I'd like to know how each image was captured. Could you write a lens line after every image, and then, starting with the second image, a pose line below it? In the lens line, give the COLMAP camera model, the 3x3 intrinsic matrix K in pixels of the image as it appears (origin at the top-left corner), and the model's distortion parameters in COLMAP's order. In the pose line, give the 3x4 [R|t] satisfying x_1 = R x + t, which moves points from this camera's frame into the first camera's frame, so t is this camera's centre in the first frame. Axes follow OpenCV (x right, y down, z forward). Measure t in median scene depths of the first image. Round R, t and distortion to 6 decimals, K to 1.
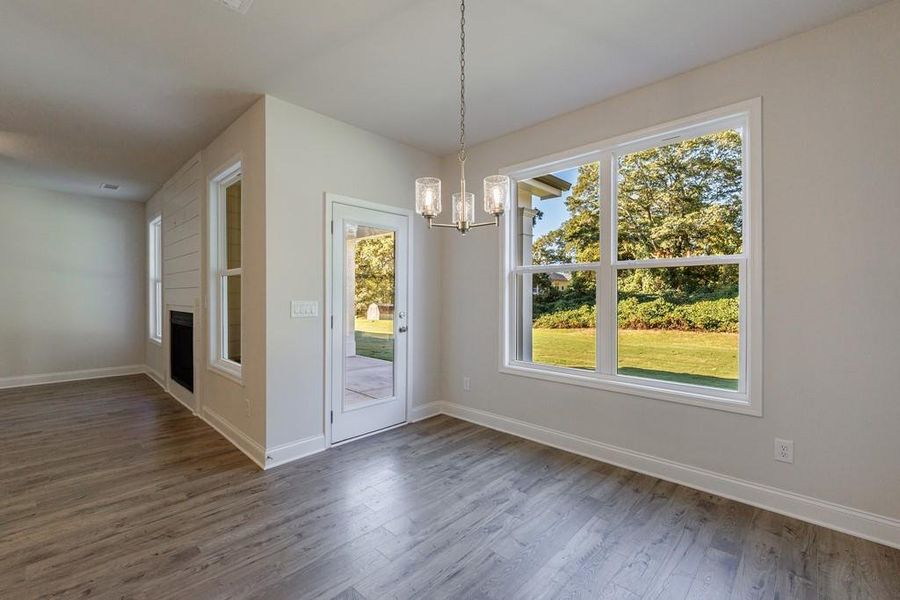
lens RADIAL K [[397.3, 0, 451.5], [0, 397.3, 298.3], [0, 0, 1]] dist [-0.001104, -0.000279]
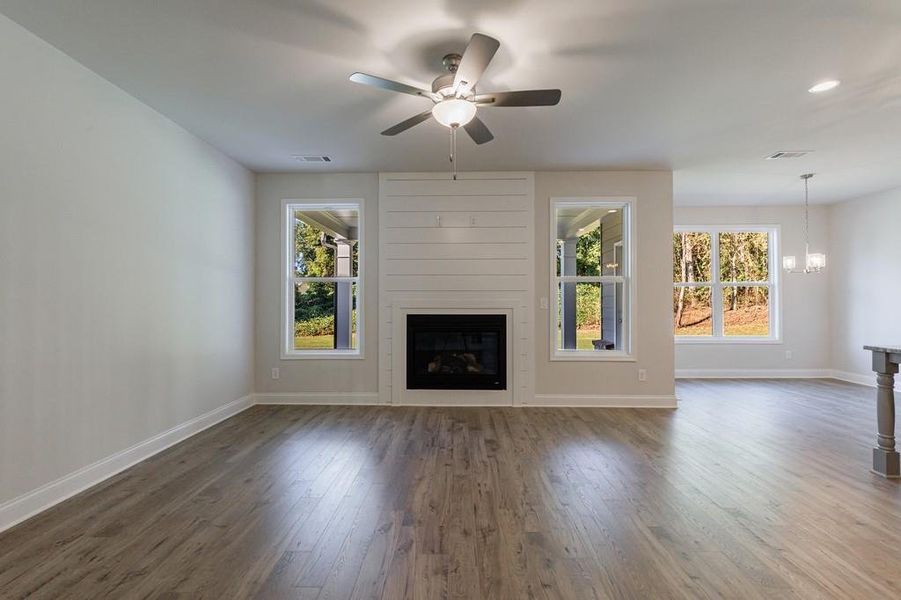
lens RADIAL K [[397.7, 0, 452.0], [0, 397.7, 298.3], [0, 0, 1]] dist [-0.001104, -0.000279]
pose [[0.719984, 0.005940, 0.693965, -1.886367], [0.004451, 0.999903, -0.013176, 0.007666], [-0.693976, 0.012575, 0.719888, 0.391869]]
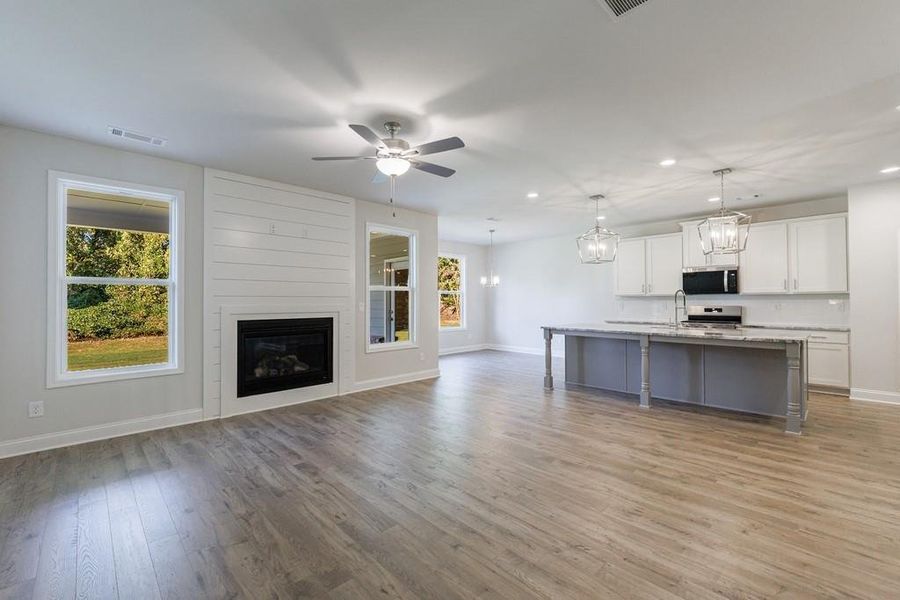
lens RADIAL K [[372.0, 0, 448.6], [0, 372.0, 296.7], [0, 0, 1]] dist [0.008996, -0.007297]
pose [[0.019556, 0.014592, 0.999702, -2.276776], [0.011175, 0.999828, -0.014813, -0.008042], [-0.999746, 0.011461, 0.019389, 0.757580]]
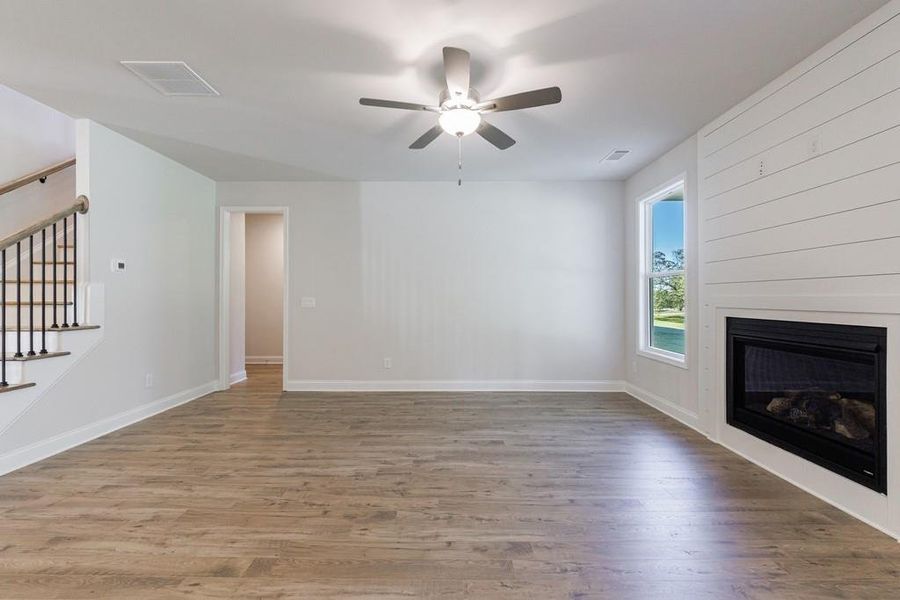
lens RADIAL K [[385.3, 0, 454.9], [0, 385.3, 297.3], [0, 0, 1]] dist [0.004794, -0.008316]
pose [[0.712706, 0.000345, -0.701463, -0.863739], [-0.005841, 0.999968, -0.005443, 0.006641], [0.701439, 0.007977, 0.712685, 0.364565]]
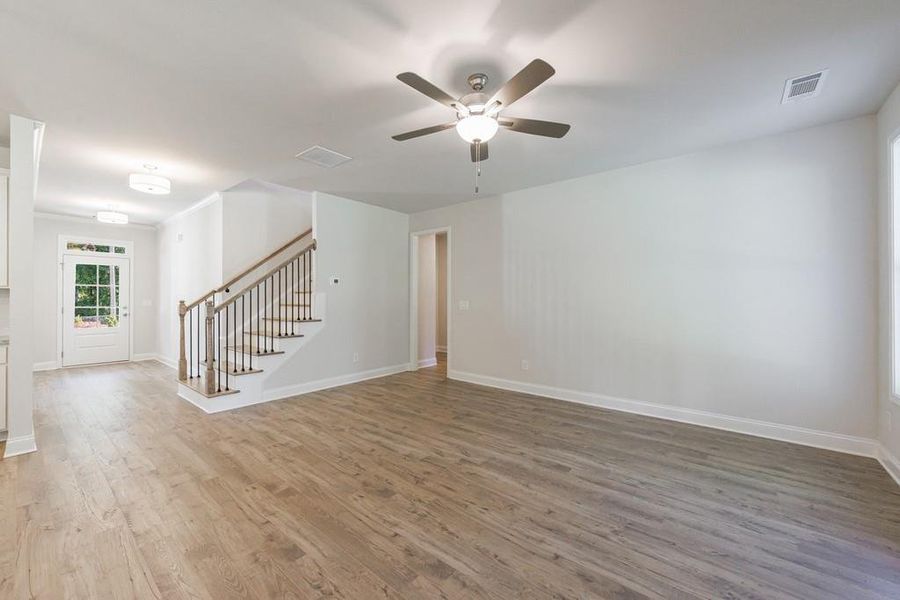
lens RADIAL K [[363.8, 0, 447.9], [0, 363.8, 298.2], [0, 0, 1]] dist [-0.000170, -0.000493]
pose [[0.092251, 0.000588, -0.995736, -0.687602], [-0.007516, 0.999972, -0.000106, -0.011050], [0.995707, 0.007493, 0.092252, 0.785096]]
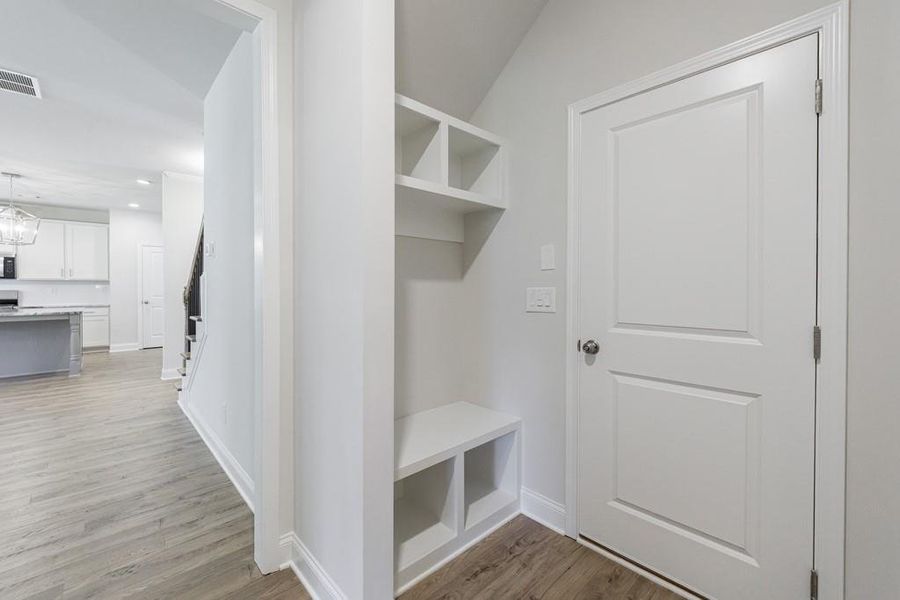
lens RADIAL K [[354.7, 0, 465.2], [0, 354.7, 292.3], [0, 0, 1]] dist [0.007888, -0.007695]
pose [[-0.999675, -0.002060, -0.025417, -2.737978], [-0.002596, 0.999774, 0.021082, -0.007457], [0.025367, 0.021141, -0.999455, 1.262411]]
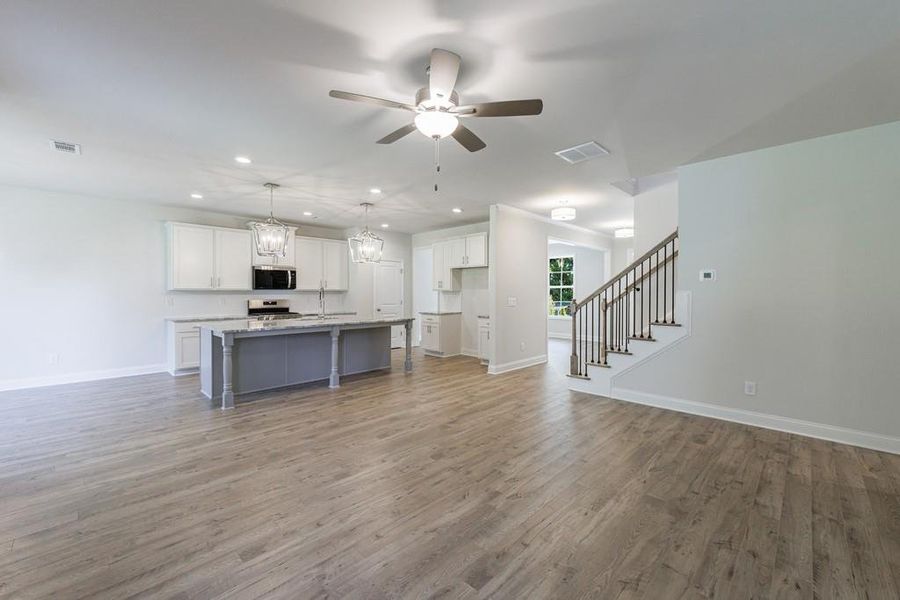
lens RADIAL K [[367.9, 0, 439.6], [0, 367.9, 300.2], [0, 0, 1]] dist [-0.001095, -0.000418]
pose [[-0.999872, -0.001669, 0.015904, -1.401625], [-0.001196, 0.999559, 0.029674, -0.035940], [-0.015946, 0.029651, -0.999433, 1.591066]]
